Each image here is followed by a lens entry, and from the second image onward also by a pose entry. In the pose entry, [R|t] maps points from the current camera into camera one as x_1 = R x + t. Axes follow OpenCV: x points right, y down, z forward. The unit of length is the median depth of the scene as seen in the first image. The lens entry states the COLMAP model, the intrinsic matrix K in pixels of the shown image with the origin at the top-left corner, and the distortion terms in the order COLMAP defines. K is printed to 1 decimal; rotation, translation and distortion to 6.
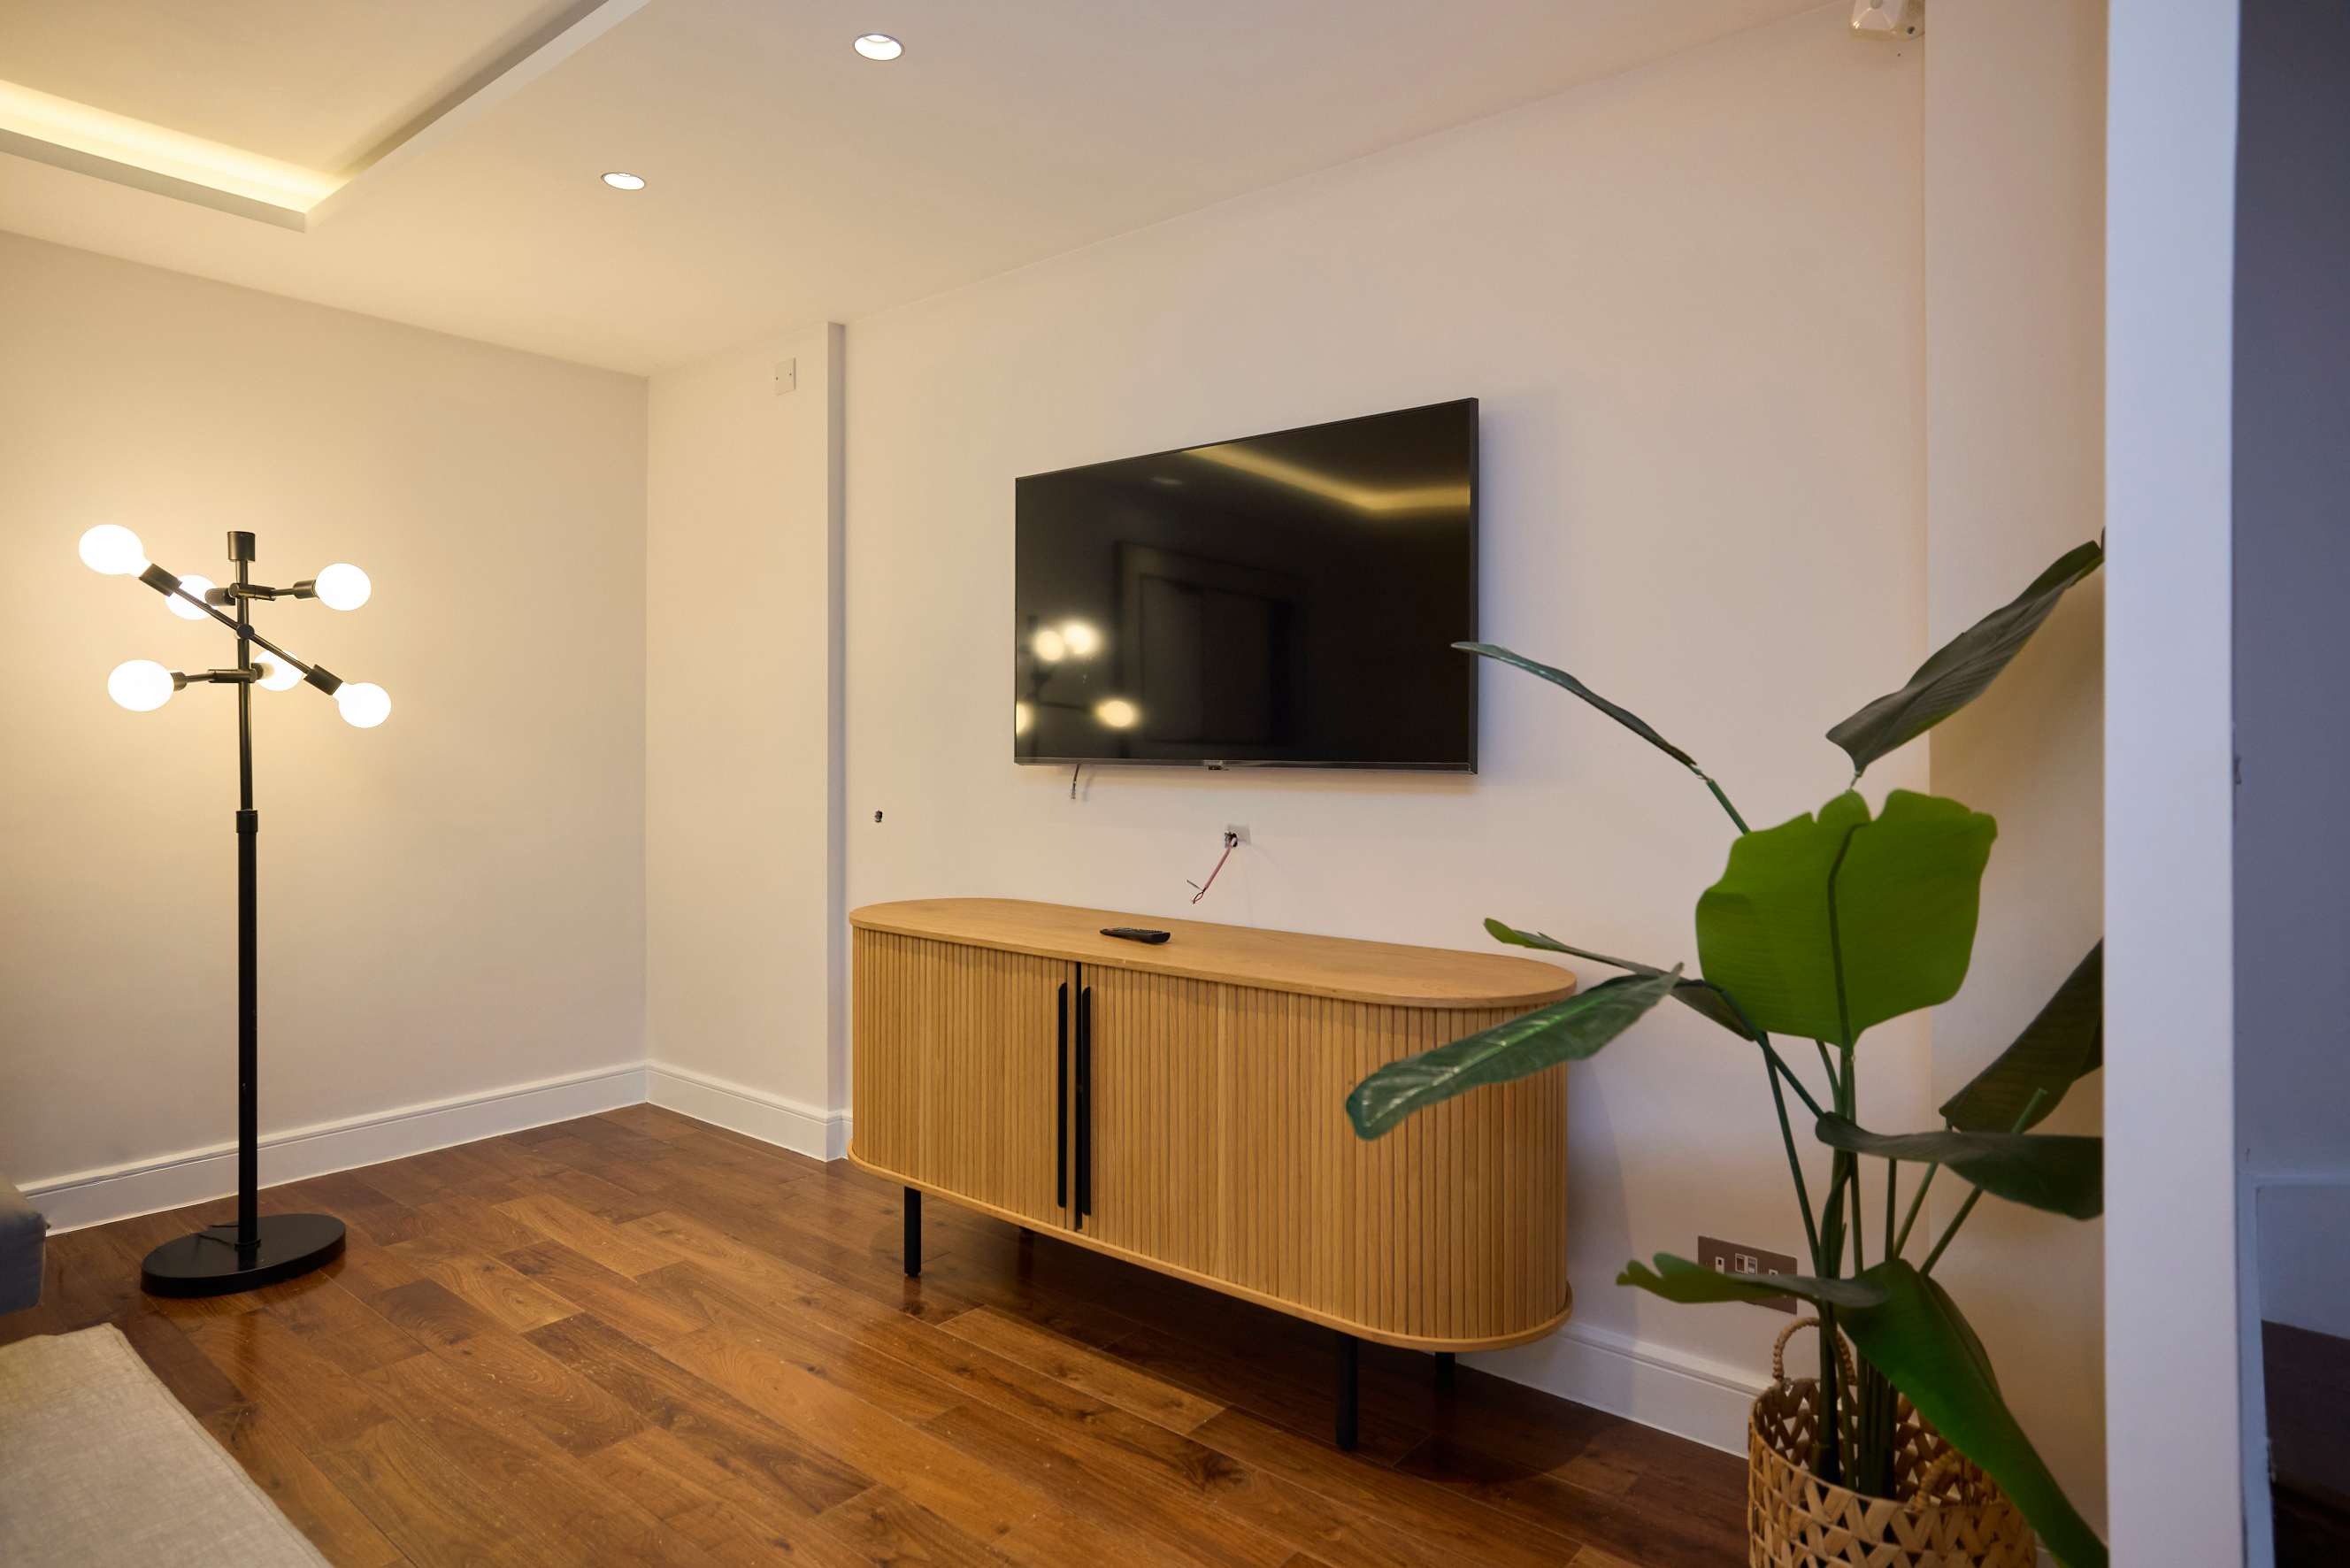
lens RADIAL K [[1320.4, 0, 1163.4], [0, 1320.4, 726.0], [0, 0, 1]] dist [0.002522, 0.001625]
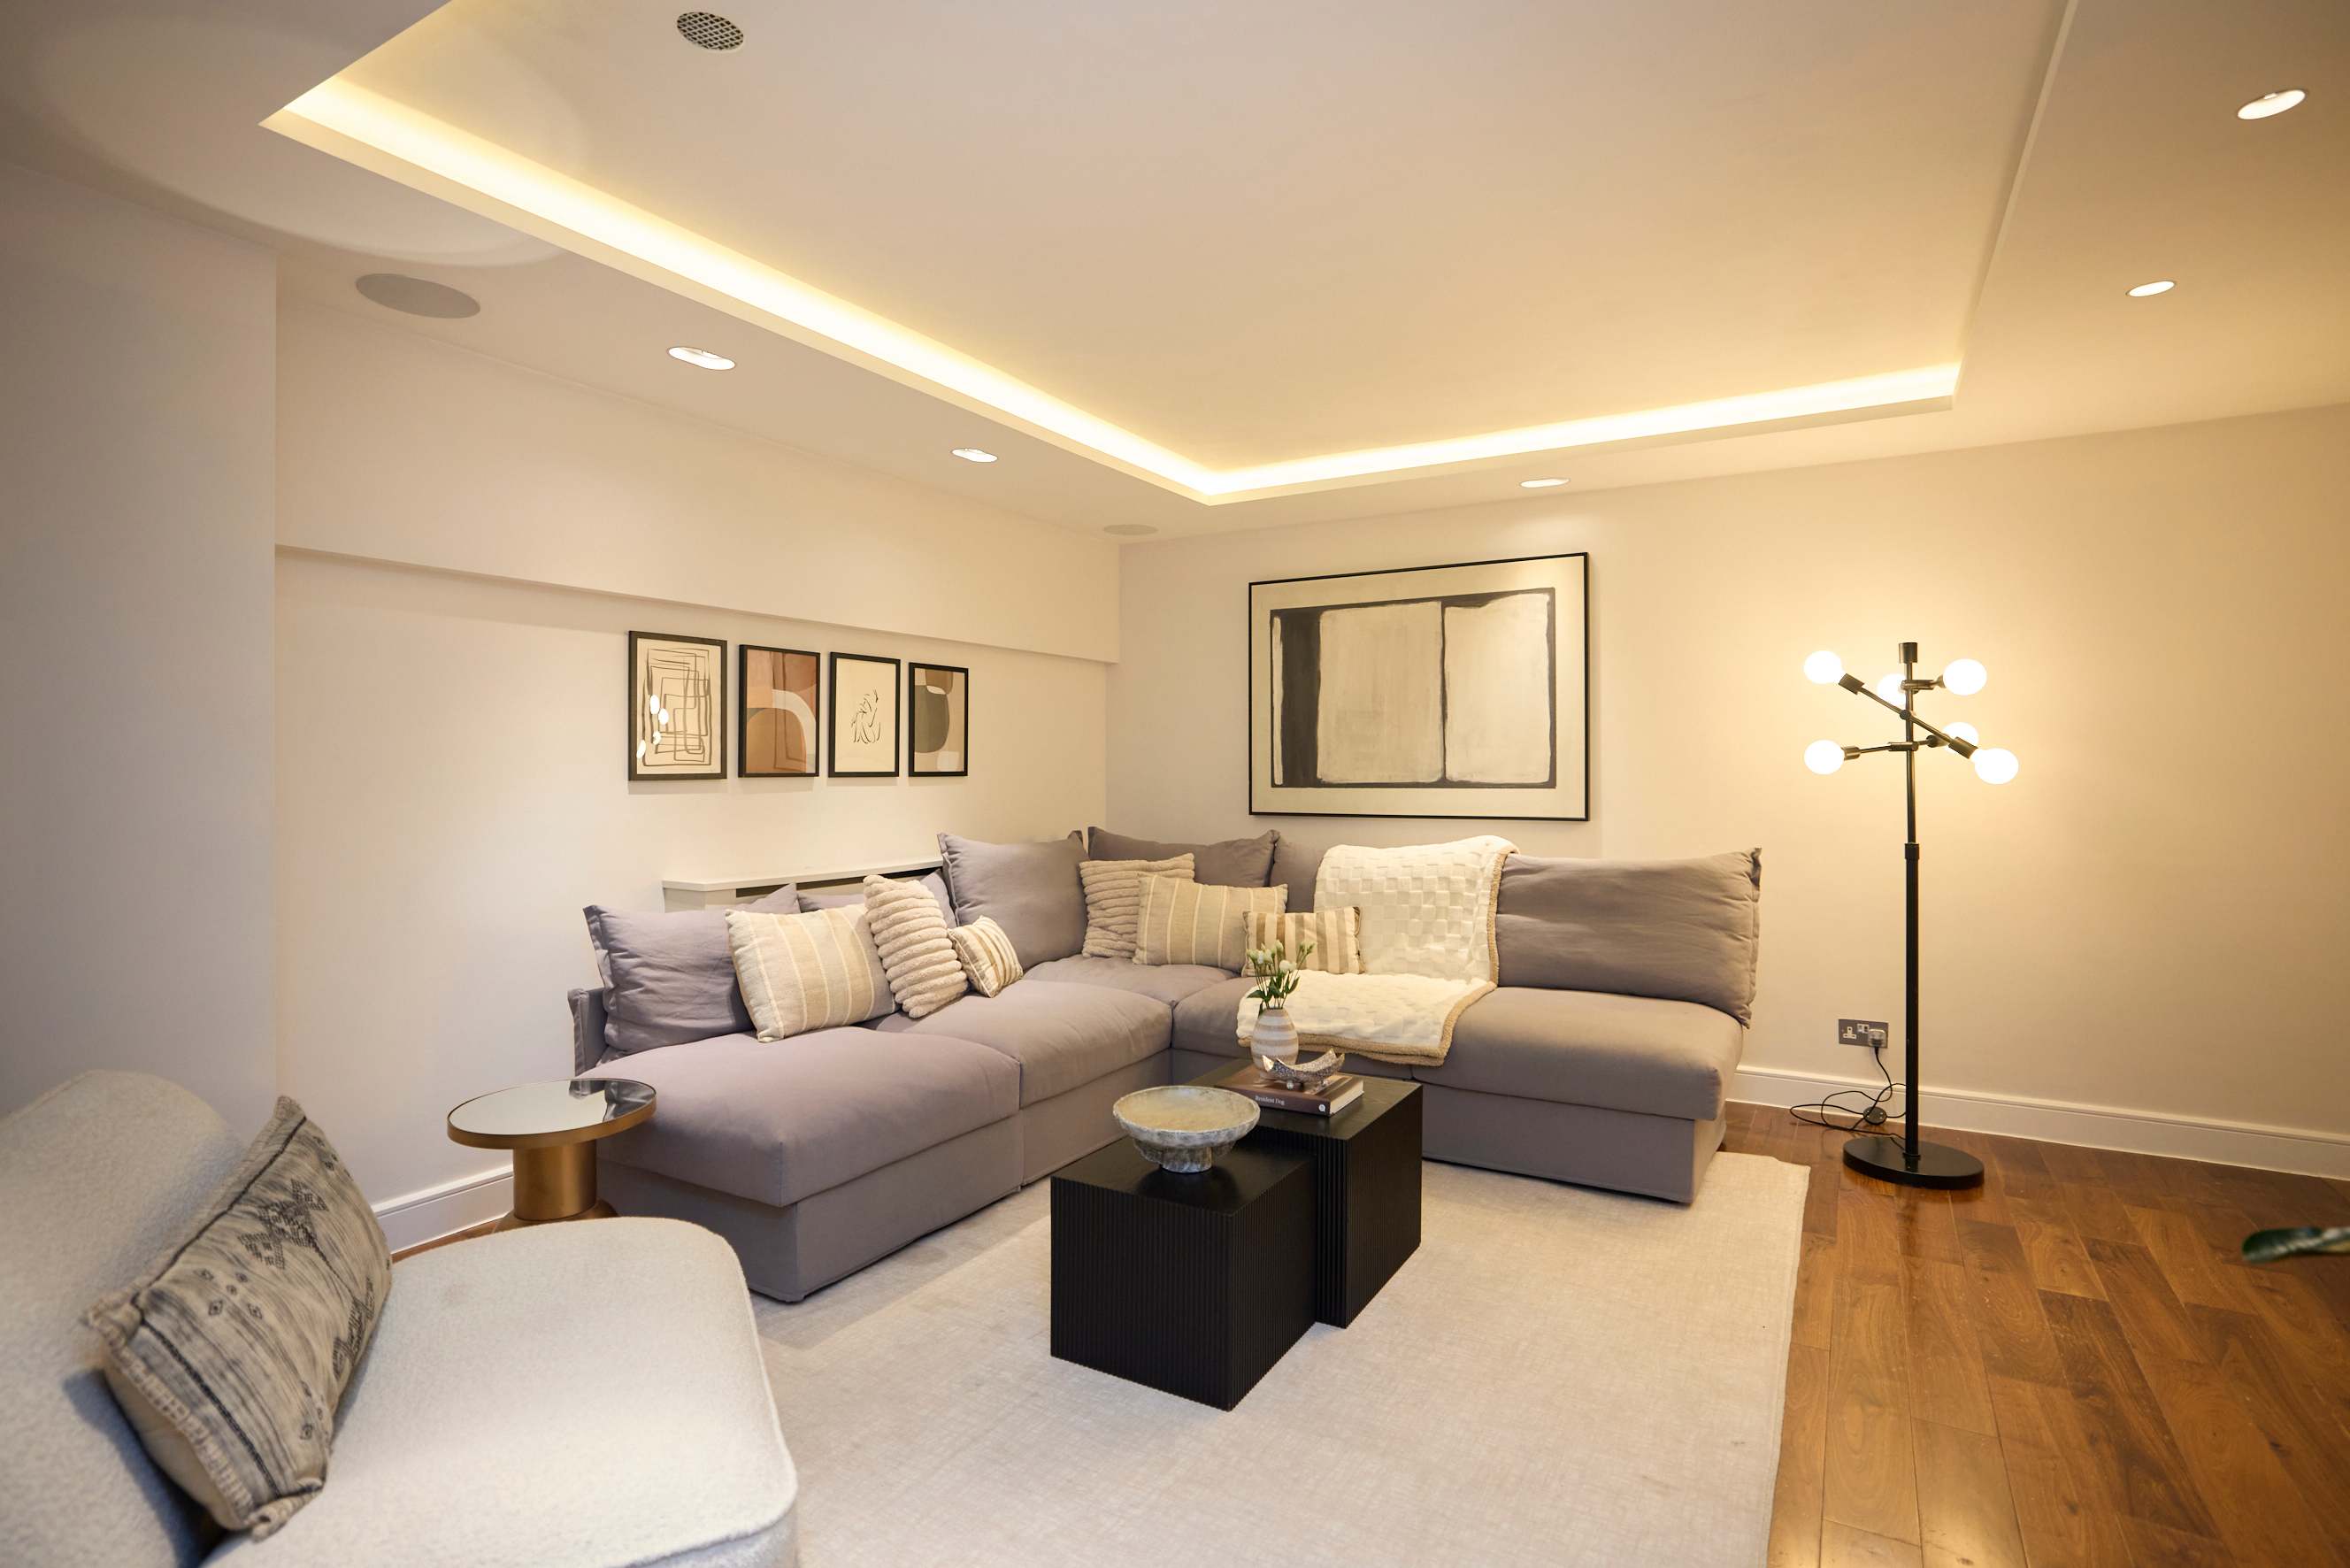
lens RADIAL K [[1154.3, 0, 1175.0], [0, 1154.3, 784.0], [0, 0, 1]] dist [-0.047703, 0.025141]
pose [[0.157011, 0.008952, -0.987556, 0.368234], [0.008167, 0.999913, 0.010363, -0.017754], [0.987563, -0.009692, 0.156924, 0.054680]]
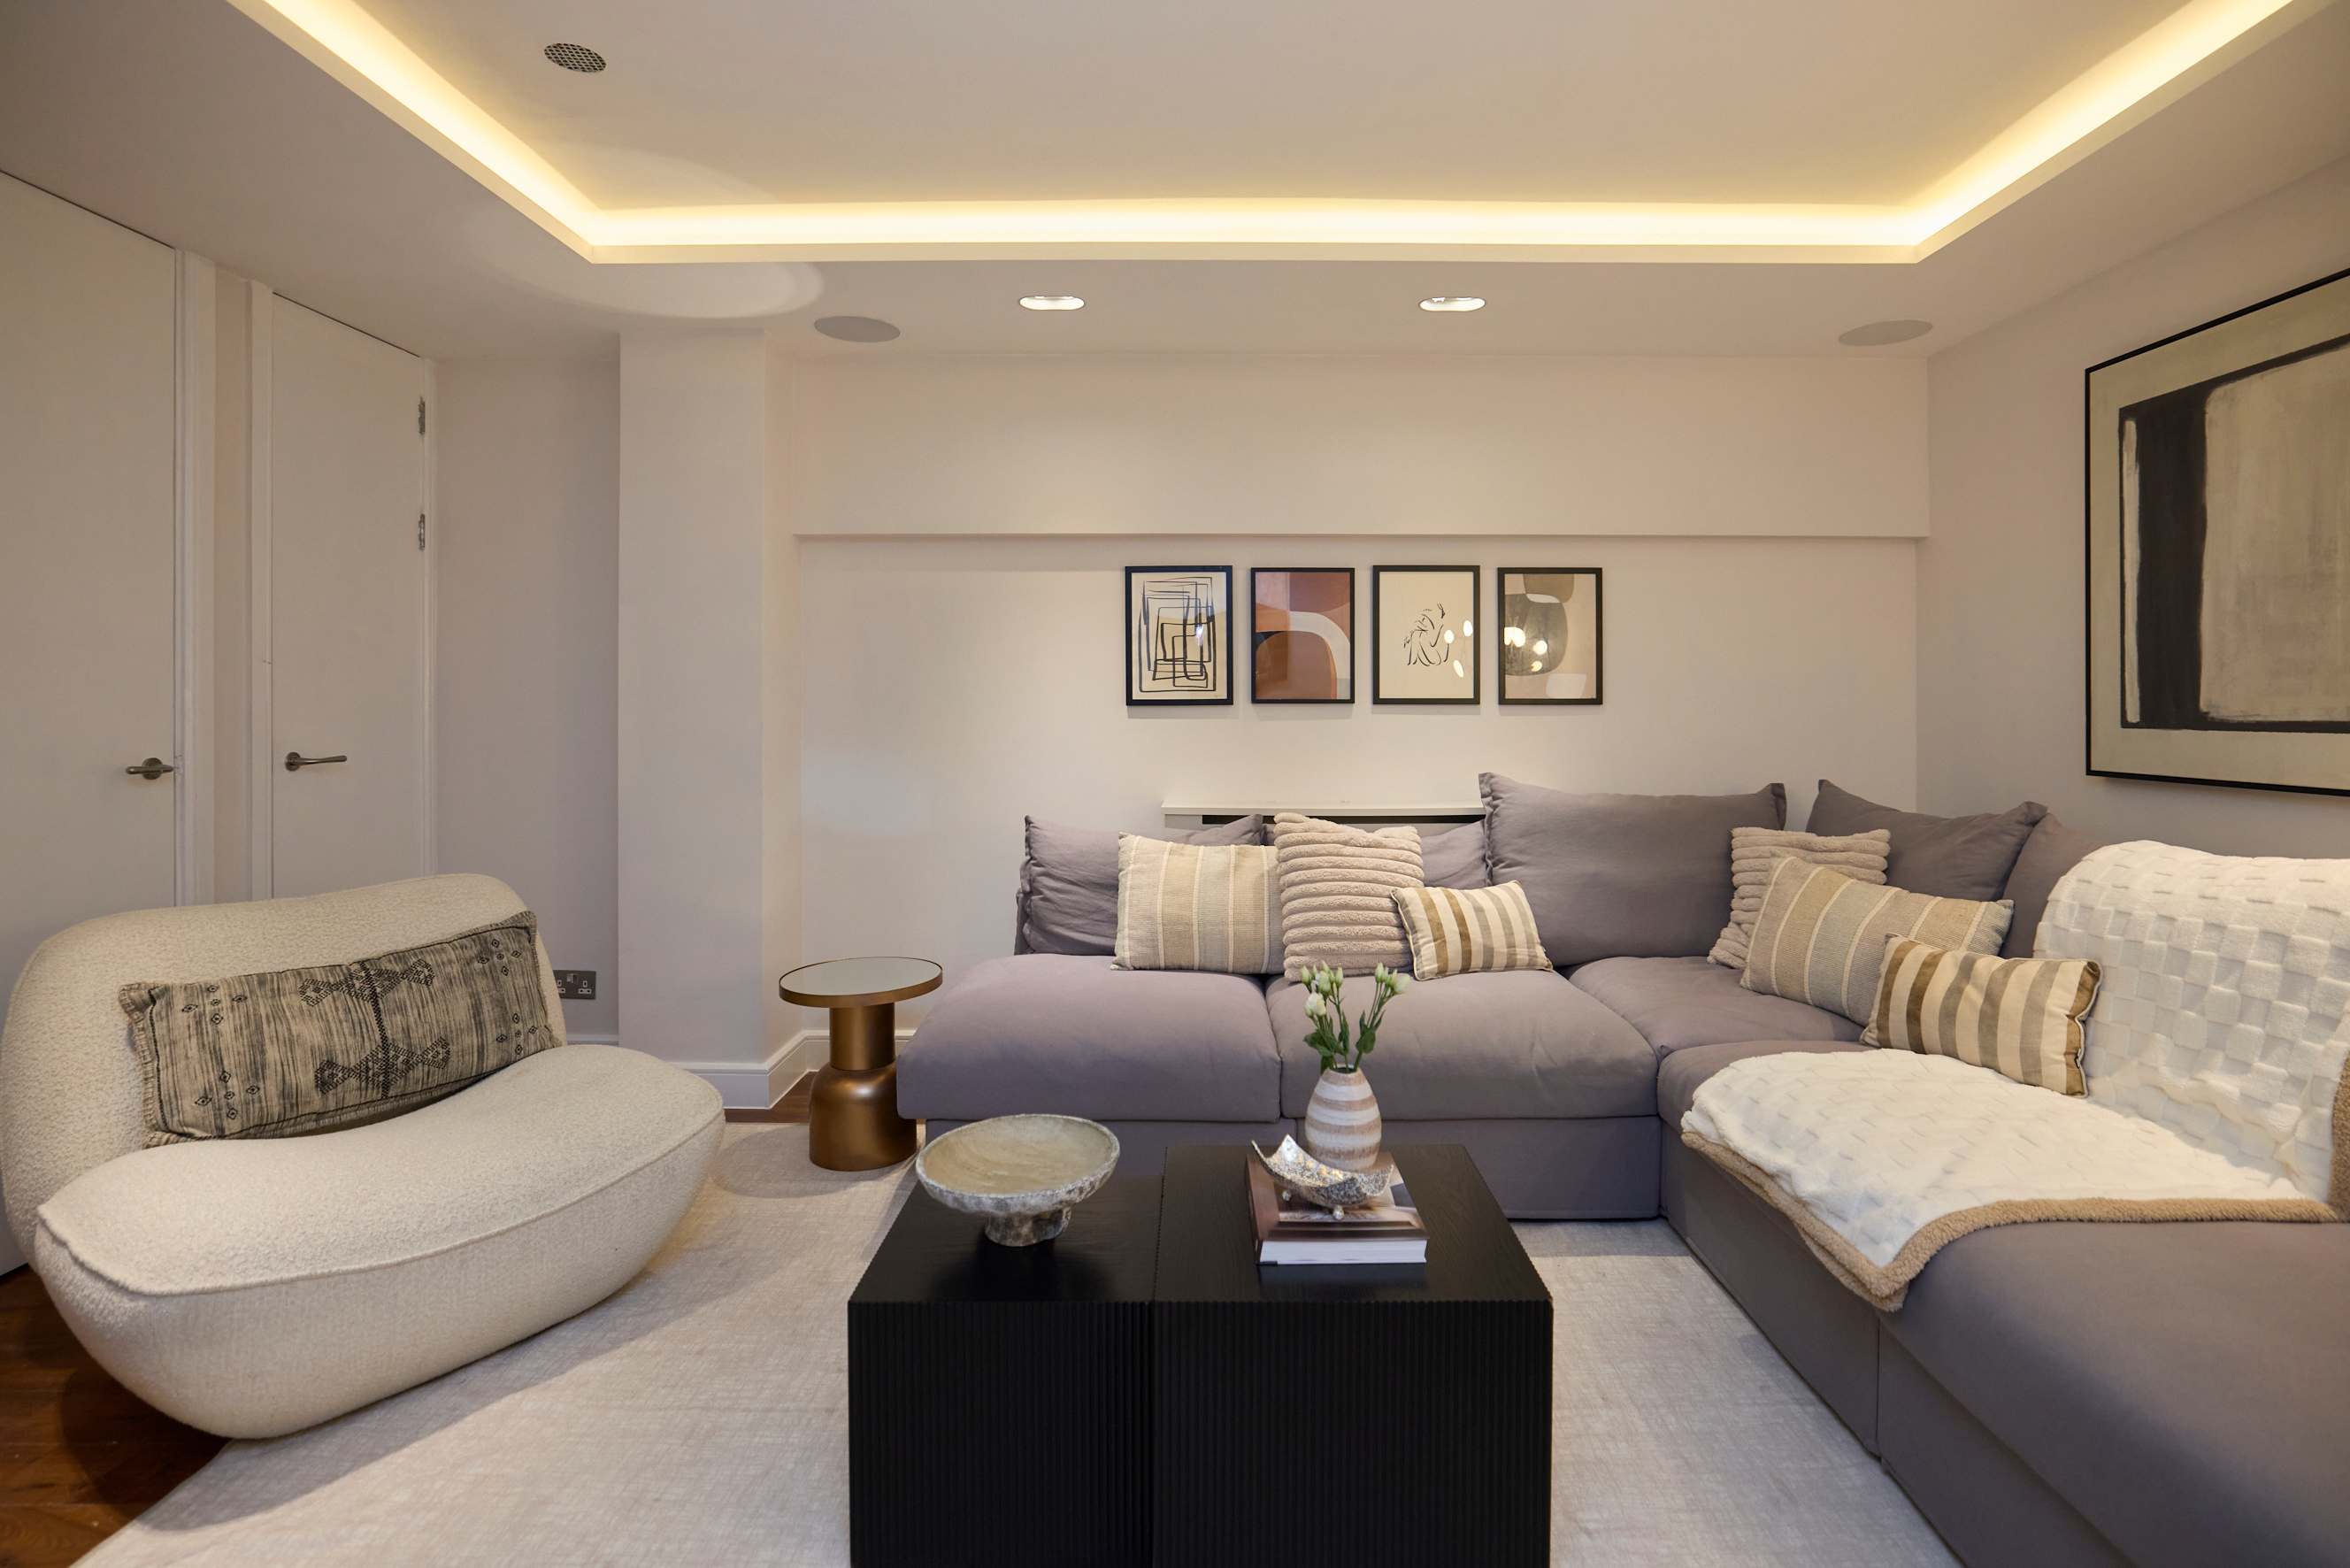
lens RADIAL K [[1135.7, 0, 1221.1], [0, 1135.7, 707.8], [0, 0, 1]] dist [-0.013375, 0.000655]
pose [[-0.763952, -0.001097, -0.645272, -0.154740], [0.000628, 0.999997, -0.002444, -0.007806], [0.645273, -0.002272, -0.763949, 0.723154]]
